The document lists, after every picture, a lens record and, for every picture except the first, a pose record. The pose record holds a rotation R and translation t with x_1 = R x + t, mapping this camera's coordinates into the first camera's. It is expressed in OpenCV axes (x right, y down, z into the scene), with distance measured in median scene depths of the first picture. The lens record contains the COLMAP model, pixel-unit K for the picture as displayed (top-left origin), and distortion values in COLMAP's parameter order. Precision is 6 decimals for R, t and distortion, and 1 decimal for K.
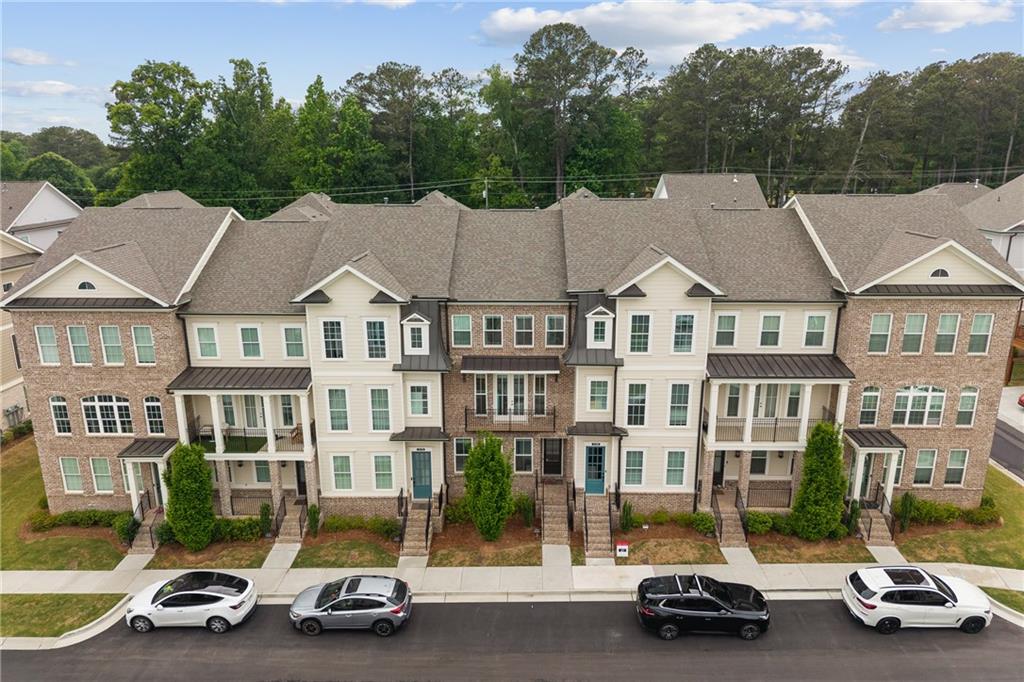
lens RADIAL K [[676.9, 0, 512.0], [0, 676.9, 341.0], [0, 0, 1]] dist [0.073880, -0.111762]
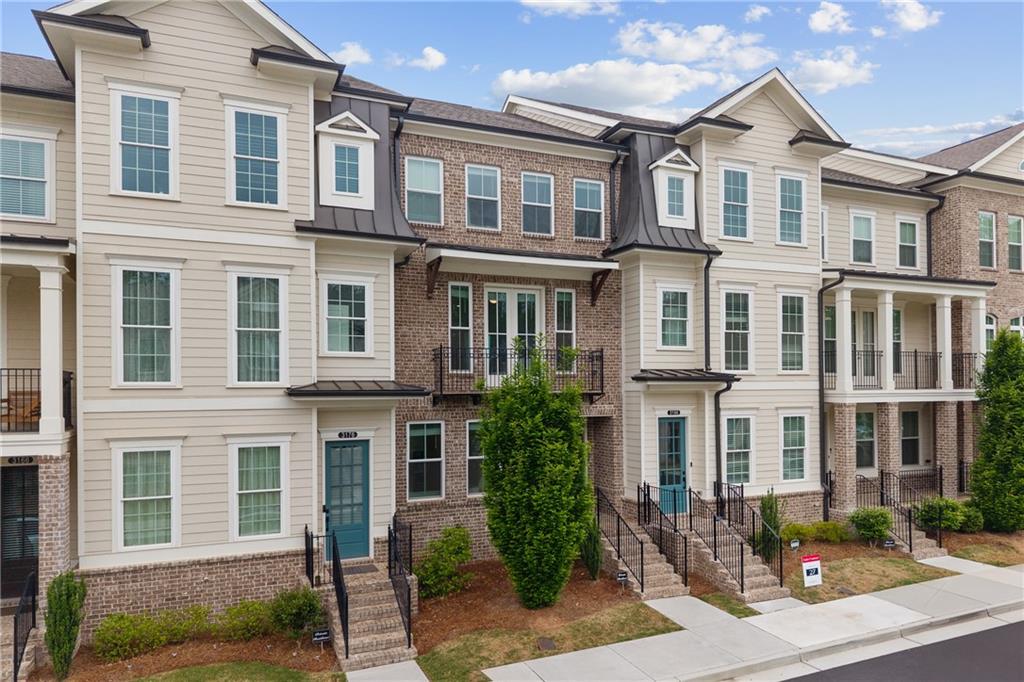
lens RADIAL K [[681.1, 0, 513.0], [0, 681.1, 388.8], [0, 0, 1]] dist [0.000136, -0.001325]
pose [[0.913836, -0.003319, 0.406069, -0.222129], [0.109390, 0.965014, -0.238289, 0.256091], [-0.391071, 0.262177, 0.882228, 0.576750]]
